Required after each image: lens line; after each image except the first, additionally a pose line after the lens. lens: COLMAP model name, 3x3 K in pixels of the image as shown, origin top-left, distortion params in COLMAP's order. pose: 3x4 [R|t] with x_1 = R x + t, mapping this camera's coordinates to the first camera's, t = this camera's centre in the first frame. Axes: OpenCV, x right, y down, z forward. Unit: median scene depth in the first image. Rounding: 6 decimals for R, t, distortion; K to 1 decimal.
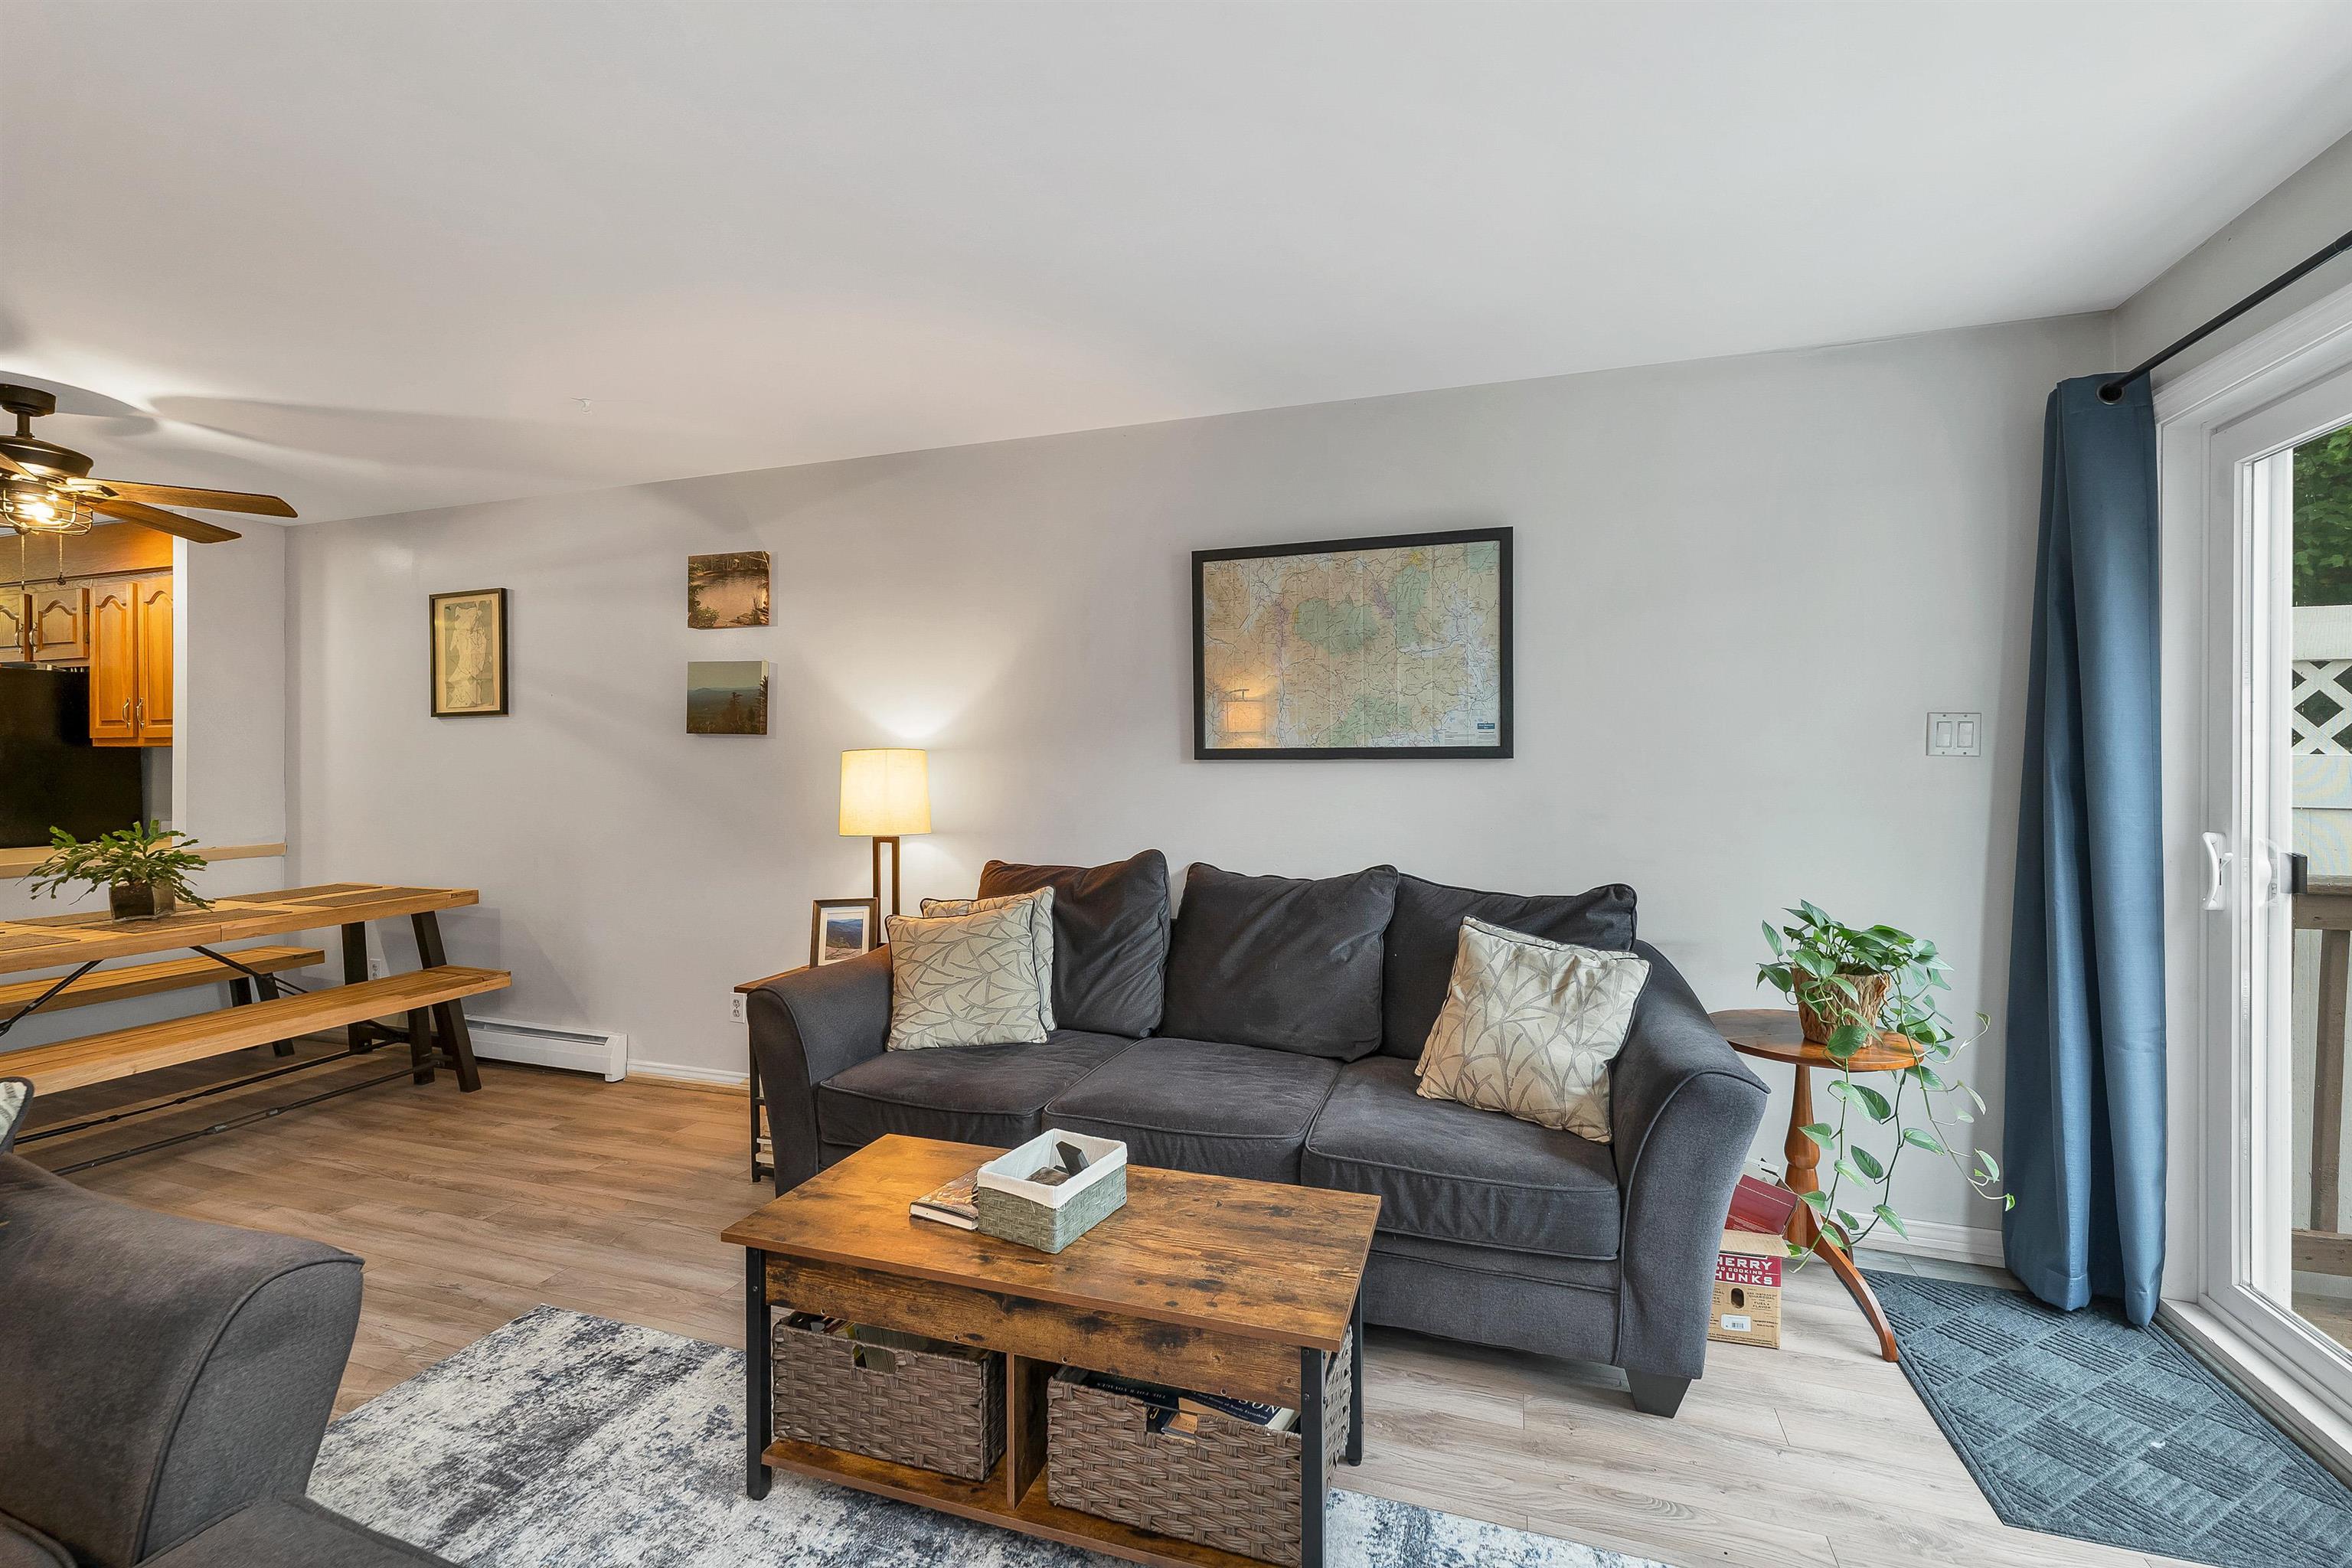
lens RADIAL K [[985.7, 0, 1135.5], [0, 985.7, 775.2], [0, 0, 1]] dist [-0.002037, 0.000702]
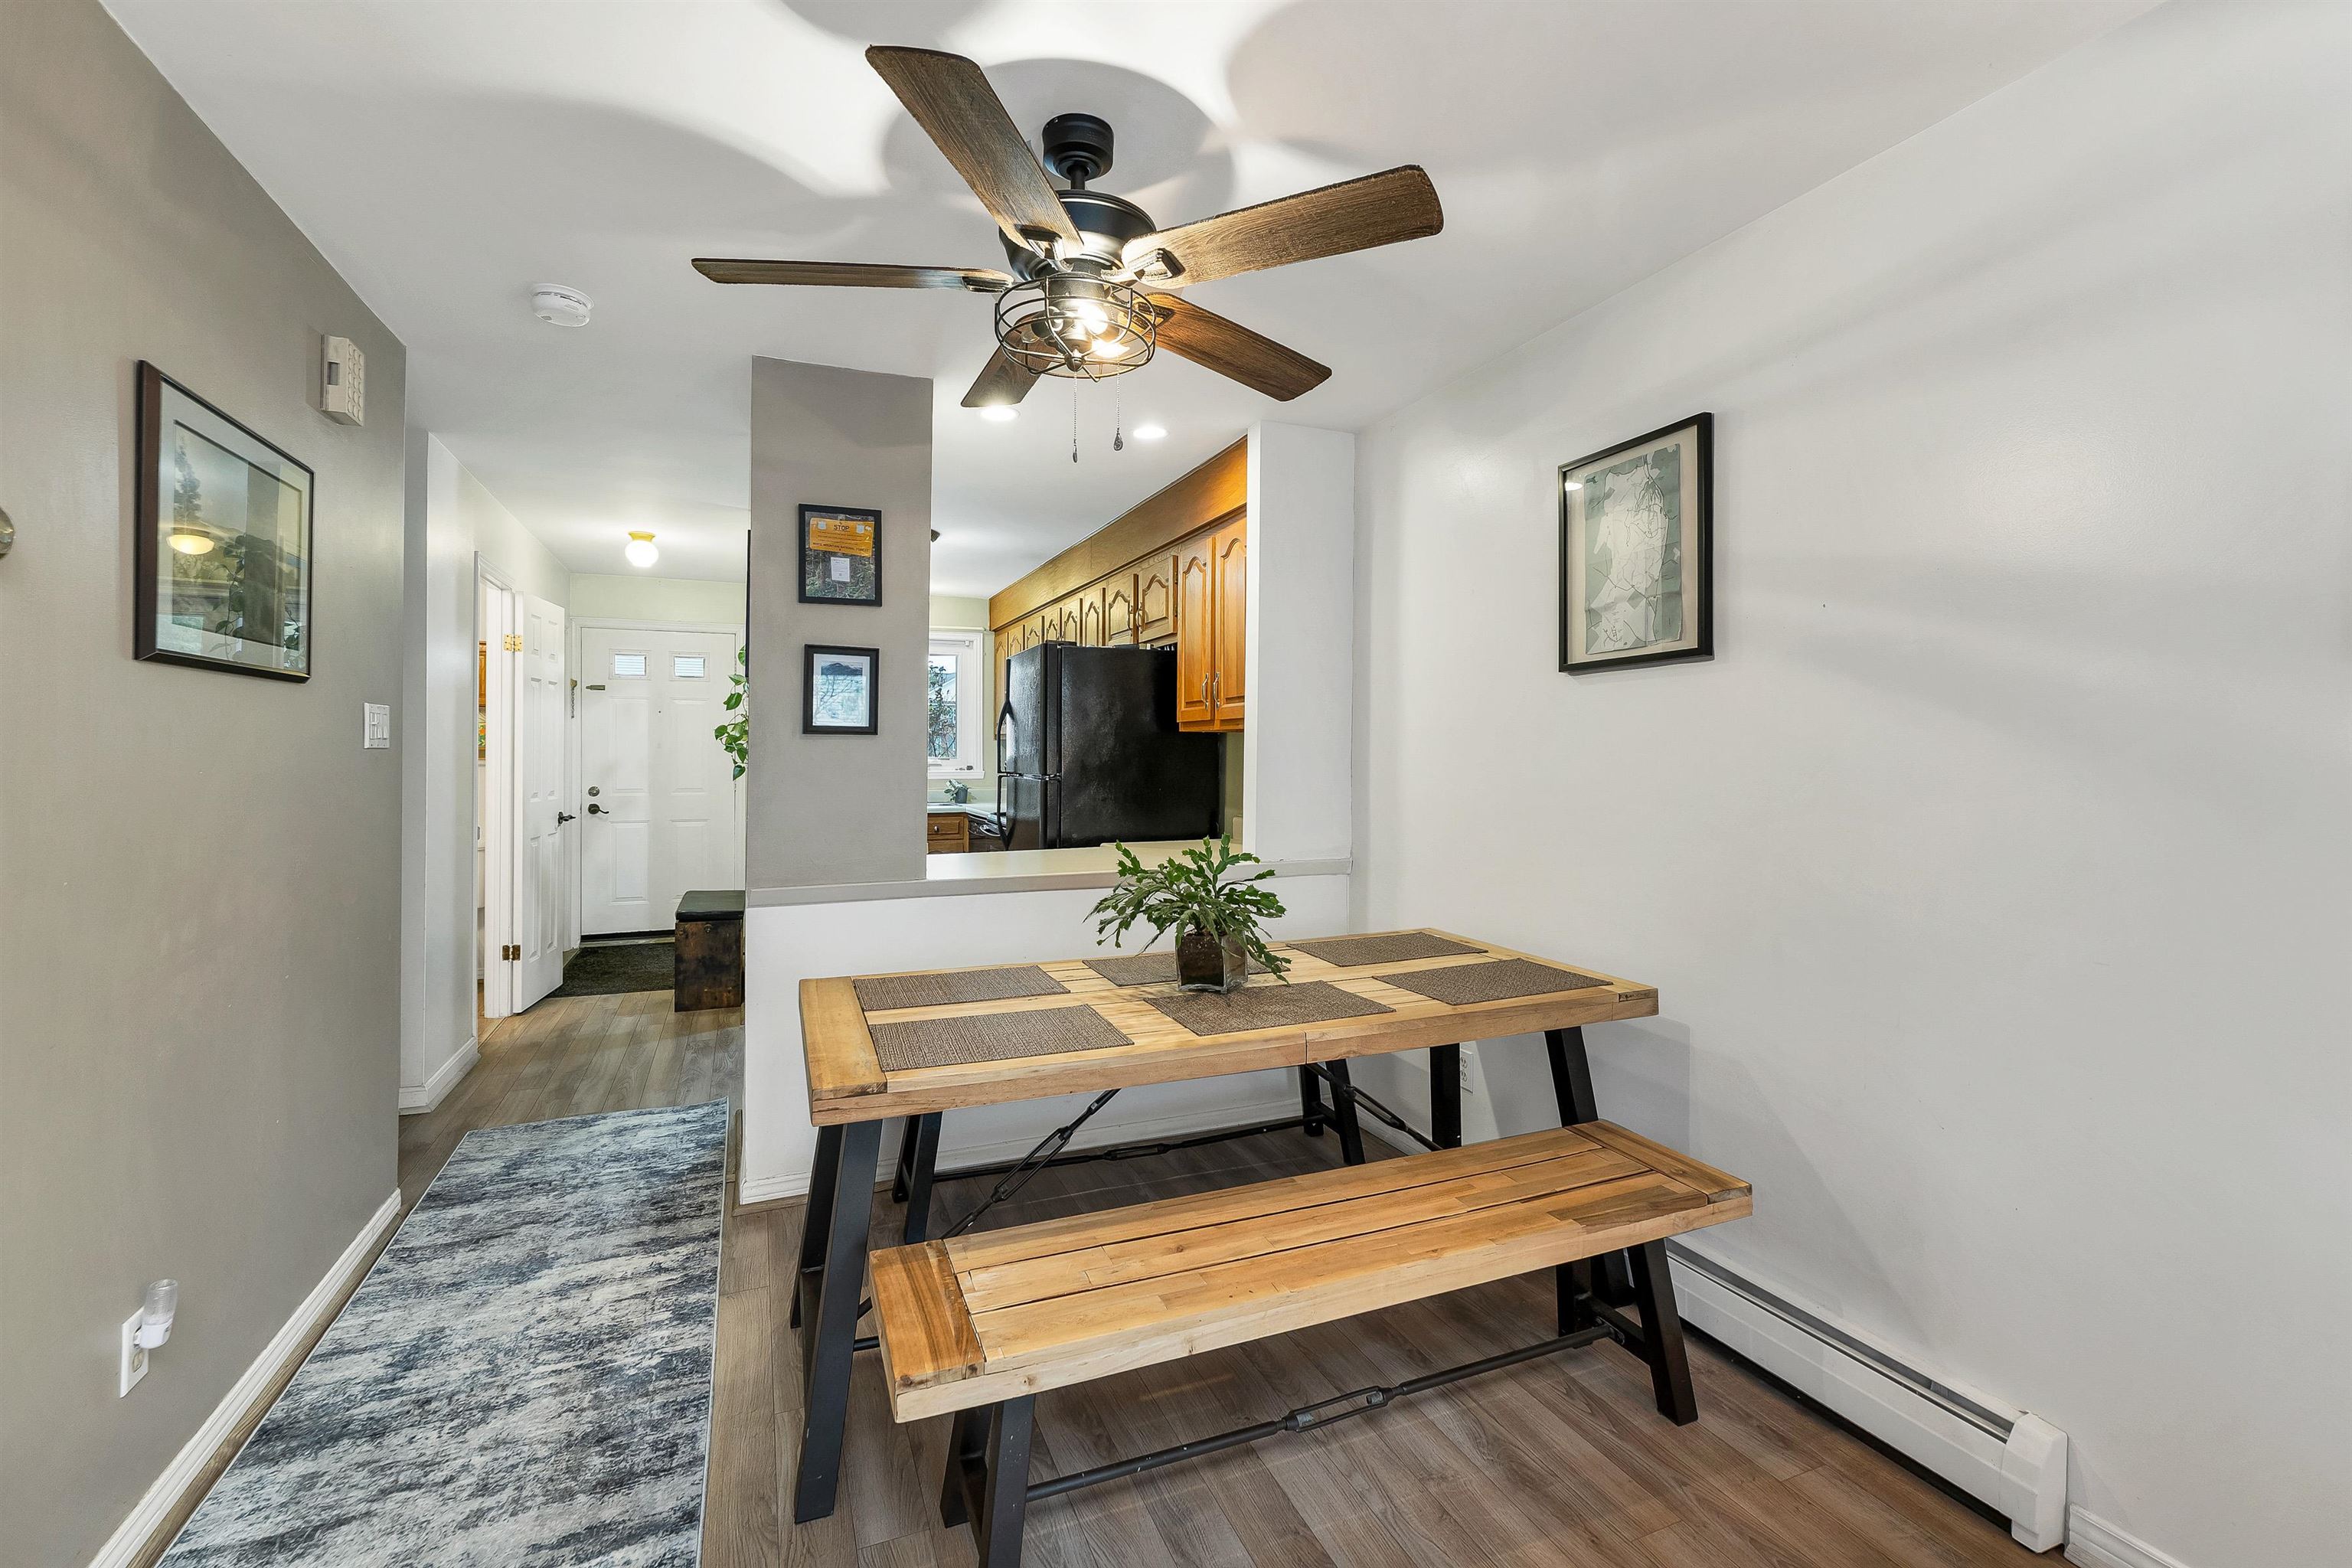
lens RADIAL K [[985.7, 0, 1157.5], [0, 985.7, 756.1], [0, 0, 1]] dist [-0.002037, 0.000702]
pose [[0.654190, 0.003317, -0.756323, -0.518329], [-0.010651, 0.999932, -0.004827, -0.003408], [0.756255, 0.011213, 0.654181, 0.524470]]
